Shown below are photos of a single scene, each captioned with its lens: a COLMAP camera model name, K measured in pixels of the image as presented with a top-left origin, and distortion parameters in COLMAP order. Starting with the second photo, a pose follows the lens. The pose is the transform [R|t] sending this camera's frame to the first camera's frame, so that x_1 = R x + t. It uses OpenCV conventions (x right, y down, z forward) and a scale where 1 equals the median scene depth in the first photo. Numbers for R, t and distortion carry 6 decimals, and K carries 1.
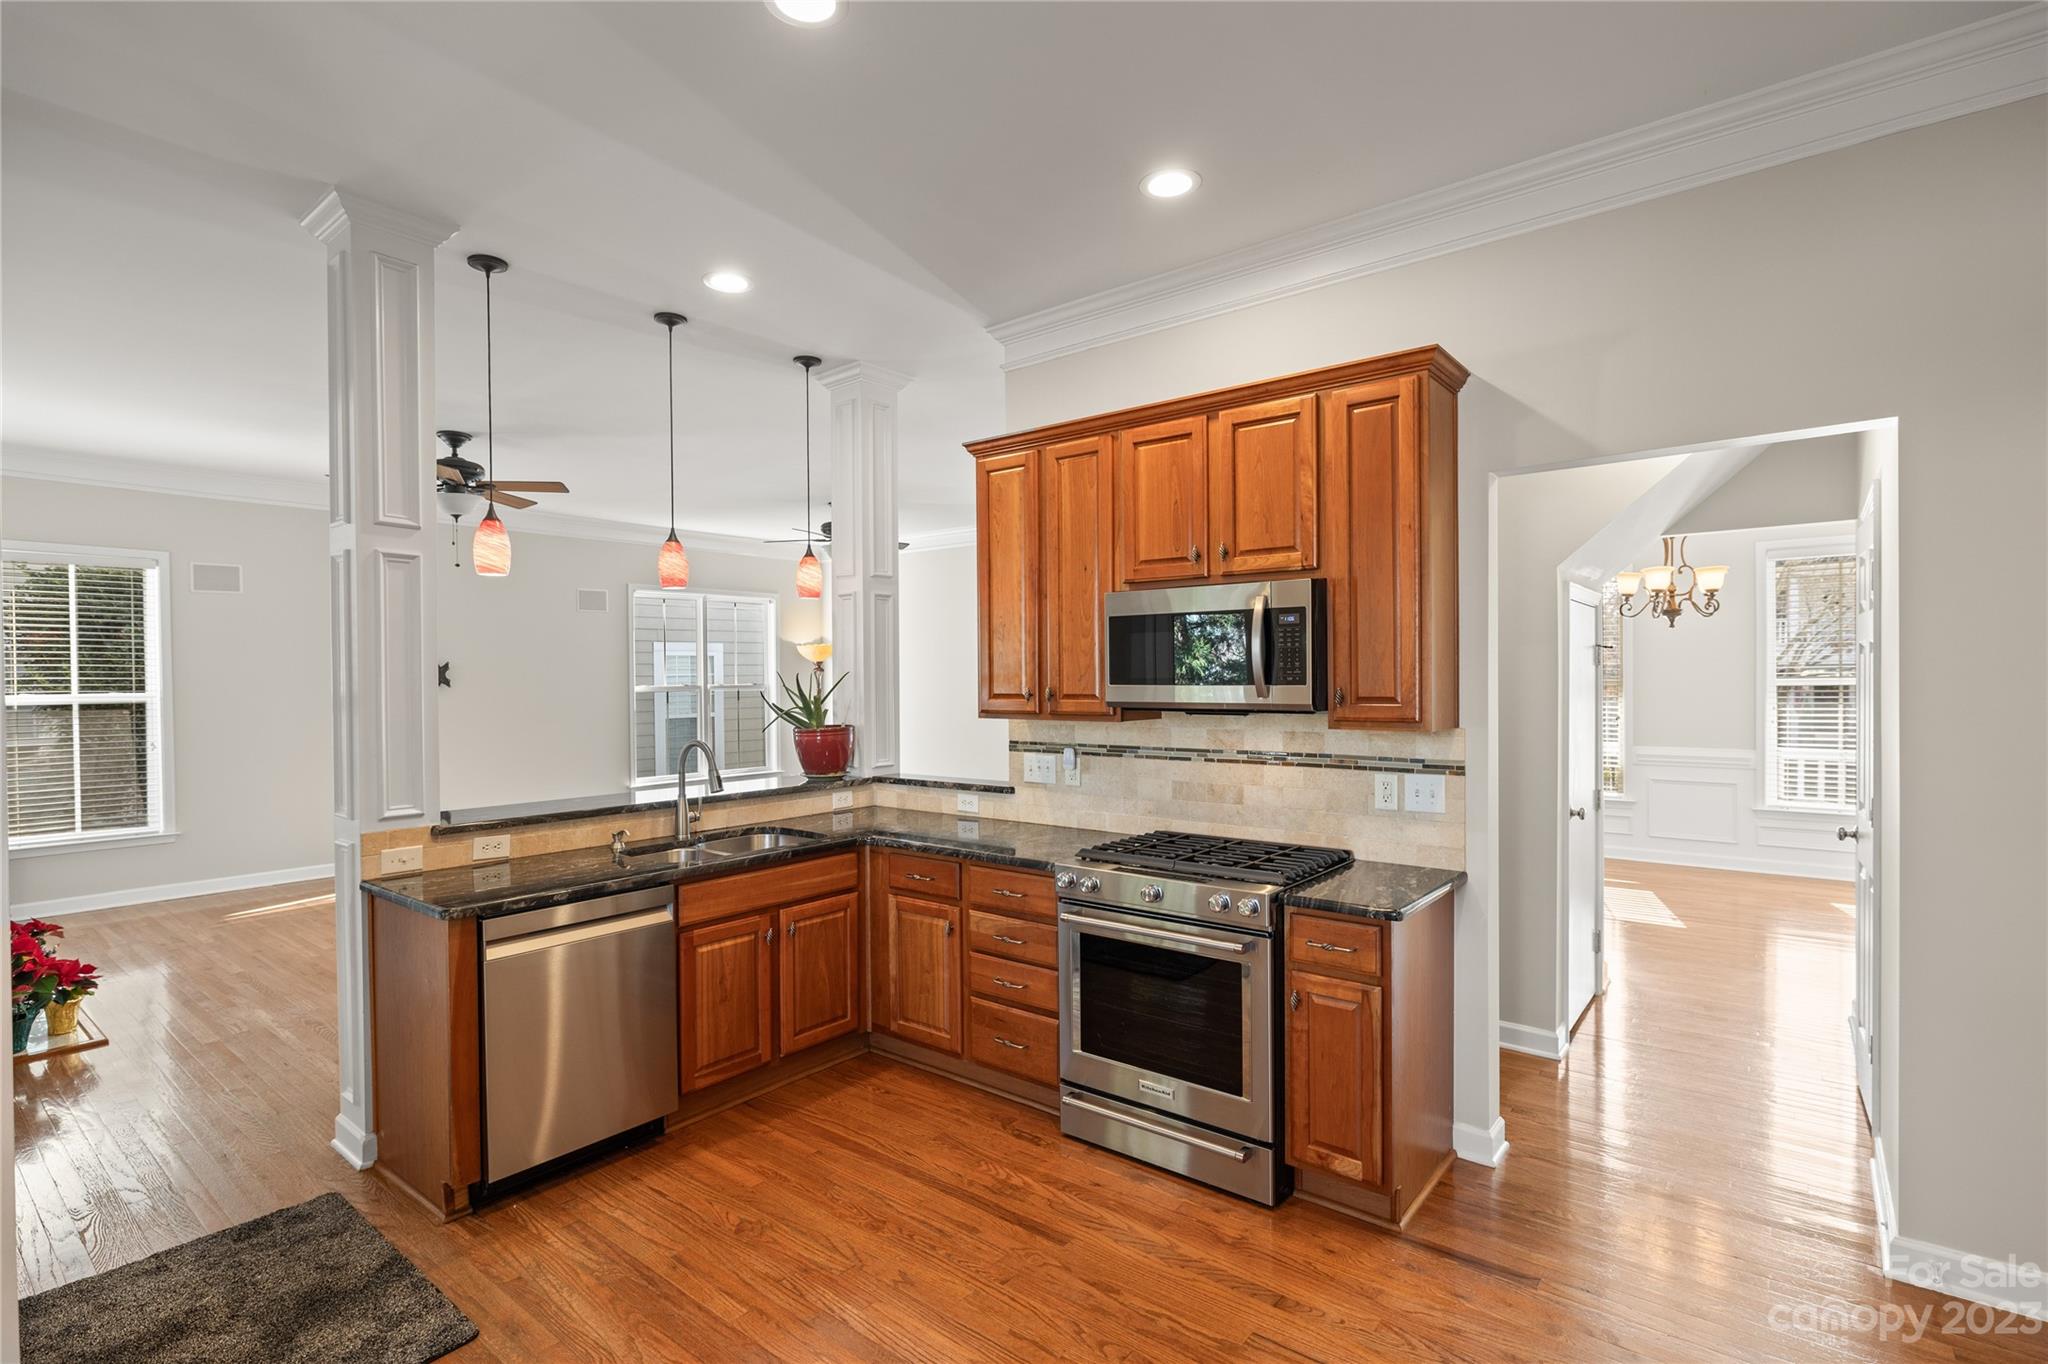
lens RADIAL K [[979.1, 0, 1011.5], [0, 979.1, 684.4], [0, 0, 1]] dist [-0.000073, 0.001014]
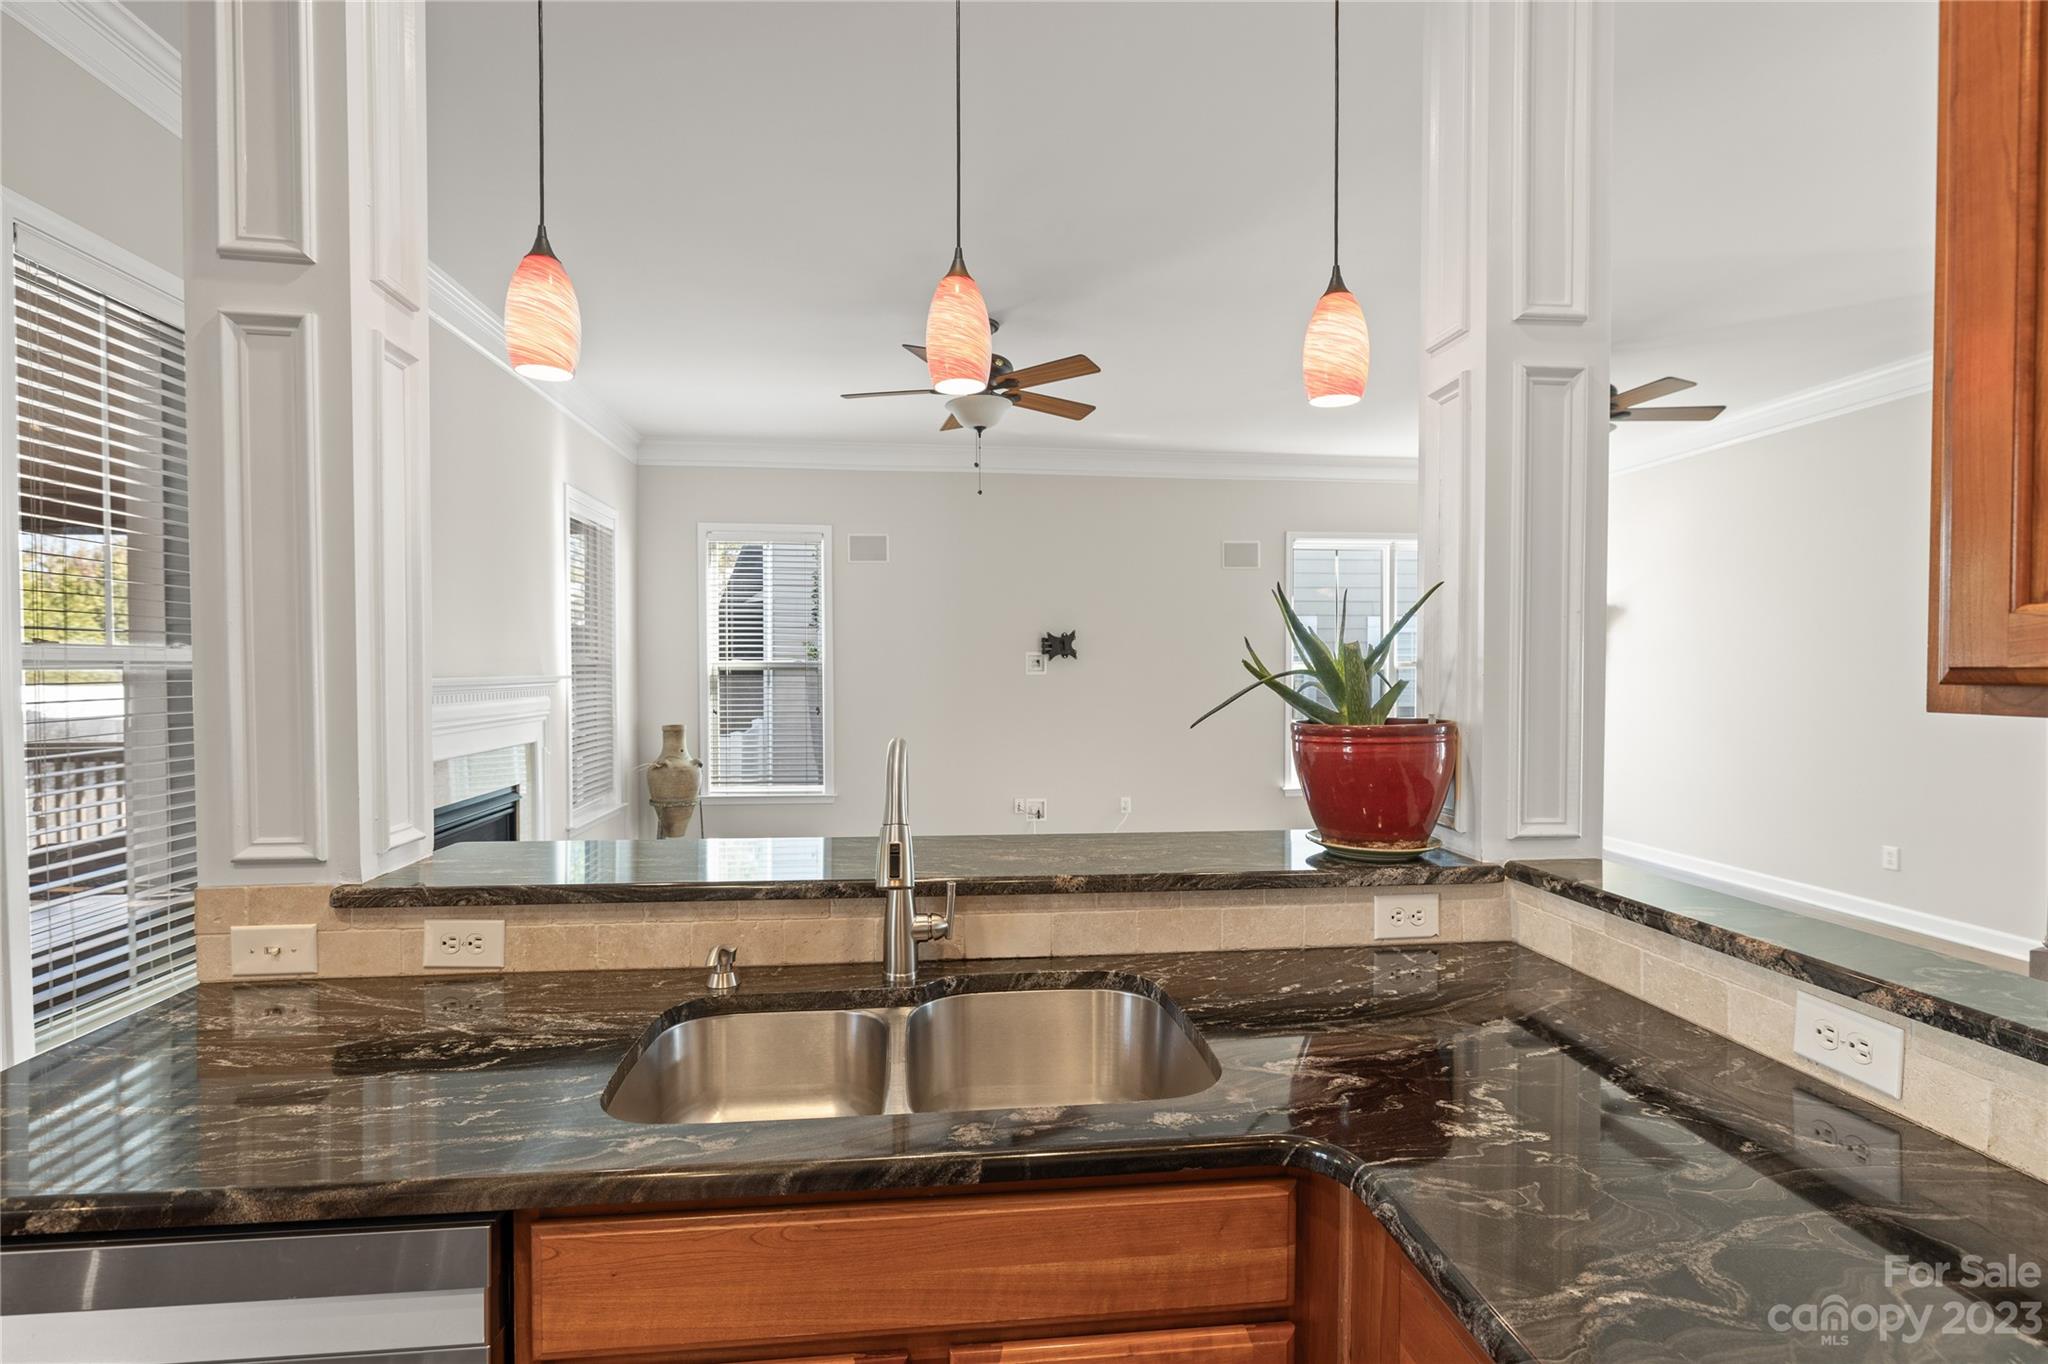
lens RADIAL K [[927.1, 0, 1021.6], [0, 927.1, 685.7], [0, 0, 1]] dist [0.001962, 0.000063]
pose [[0.709397, 0.021177, -0.704491, -0.026391], [-0.014152, 0.999775, 0.015803, 0.024459], [0.704667, -0.001241, 0.709537, 0.635958]]
